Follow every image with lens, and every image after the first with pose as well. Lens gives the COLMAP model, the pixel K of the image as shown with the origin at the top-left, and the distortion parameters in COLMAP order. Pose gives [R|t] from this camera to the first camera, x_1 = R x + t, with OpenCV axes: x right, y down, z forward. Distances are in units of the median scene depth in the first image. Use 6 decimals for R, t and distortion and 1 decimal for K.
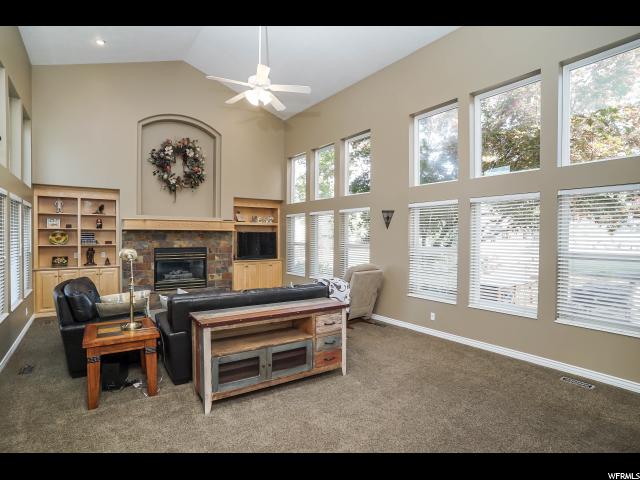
lens RADIAL K [[334.8, 0, 320.0], [0, 334.8, 240.0], [0, 0, 1]] dist [-0.067001, 0.034162]
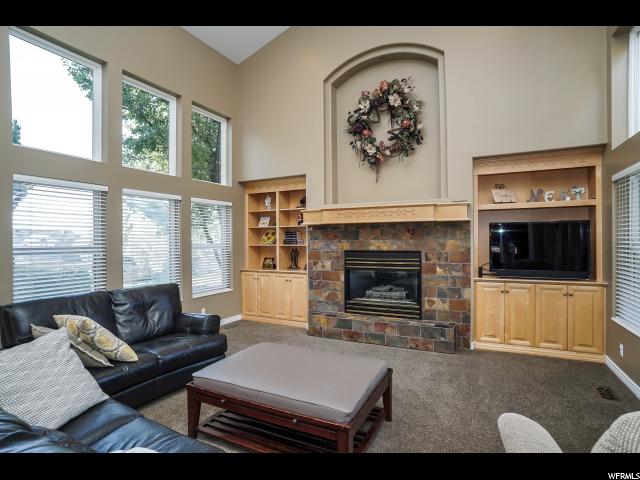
lens RADIAL K [[334.8, 0, 320.0], [0, 334.8, 240.0], [0, 0, 1]] dist [-0.067001, 0.034162]
pose [[0.475755, -0.007095, -0.879549, 0.089133], [-0.001037, 0.999962, -0.008627, 0.007695], [0.879577, 0.005016, 0.475730, 0.572917]]
